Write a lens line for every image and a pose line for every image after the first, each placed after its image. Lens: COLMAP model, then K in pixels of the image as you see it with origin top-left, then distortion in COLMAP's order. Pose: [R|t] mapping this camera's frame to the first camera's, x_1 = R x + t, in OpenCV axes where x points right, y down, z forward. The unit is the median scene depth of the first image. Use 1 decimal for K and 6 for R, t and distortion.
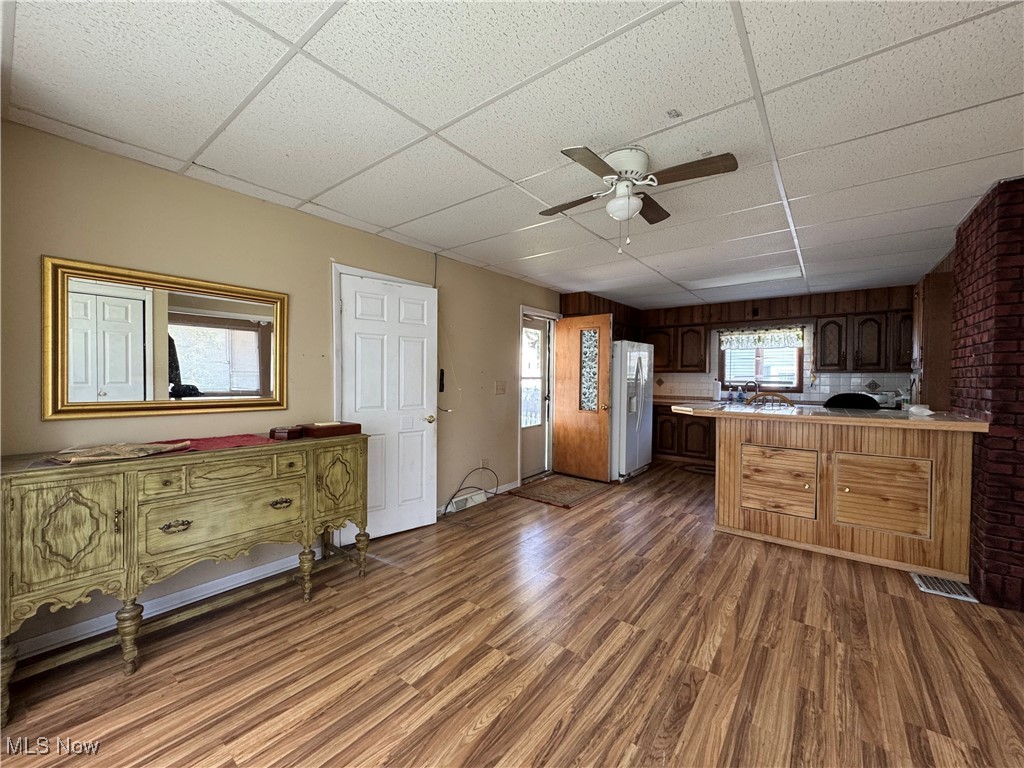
lens RADIAL K [[410.9, 0, 510.7], [0, 410.9, 383.5], [0, 0, 1]] dist [-0.001634, -0.000552]
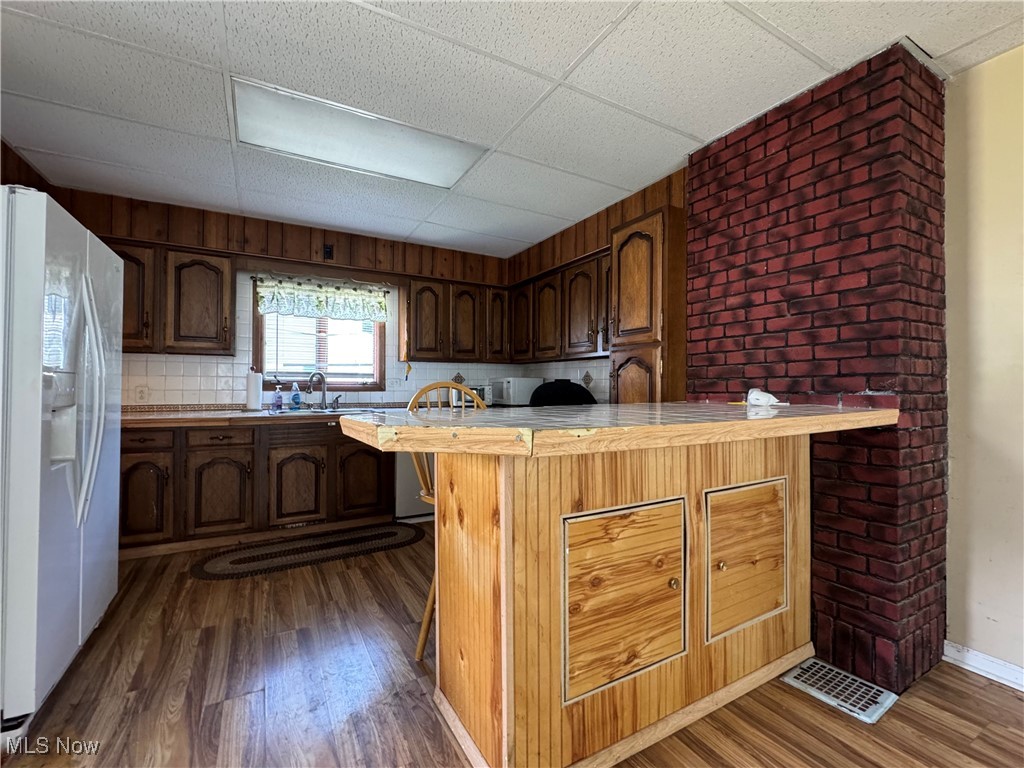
lens RADIAL K [[451.1, 0, 512.1], [0, 451.1, 382.5], [0, 0, 1]] dist [-0.002891, -0.000055]
pose [[0.388259, 0.003675, 0.921543, 0.112540], [0.018052, 0.999770, -0.011593, 0.021063], [-0.921373, 0.021137, 0.388103, 0.512675]]
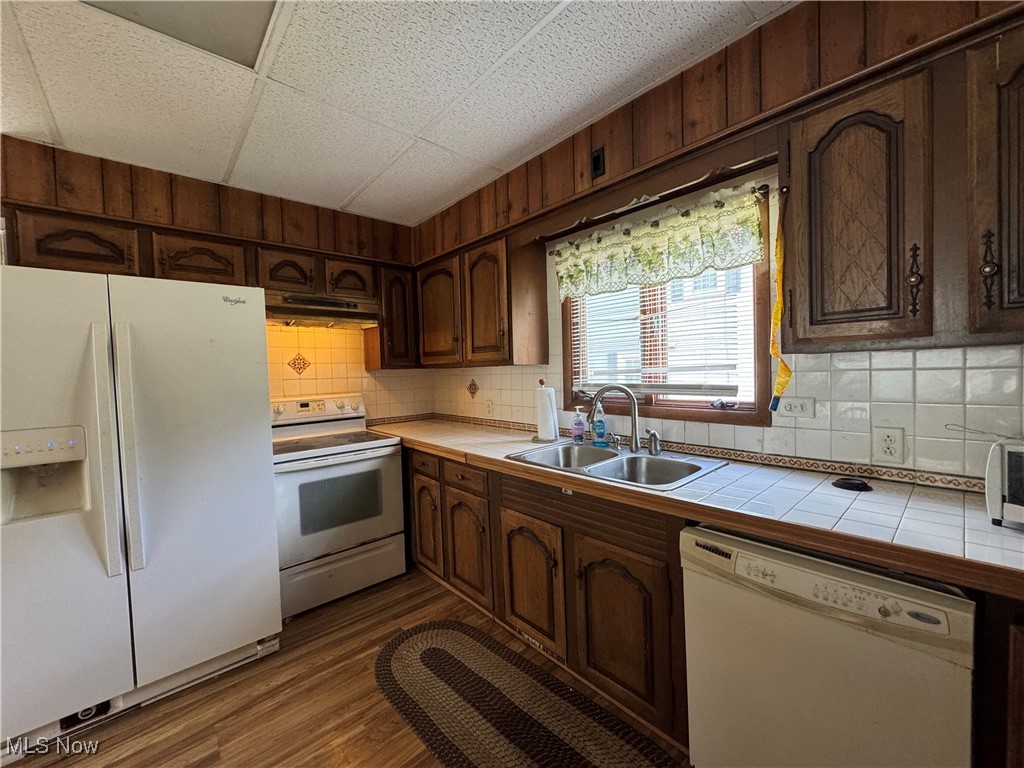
lens RADIAL K [[410.9, 0, 510.7], [0, 410.9, 384.8], [0, 0, 1]] dist [-0.001634, -0.000552]
pose [[0.983289, -0.023996, -0.180465, 0.573029], [0.026536, 0.999580, 0.011672, -0.013118], [0.180109, -0.016266, 0.983512, 0.671808]]
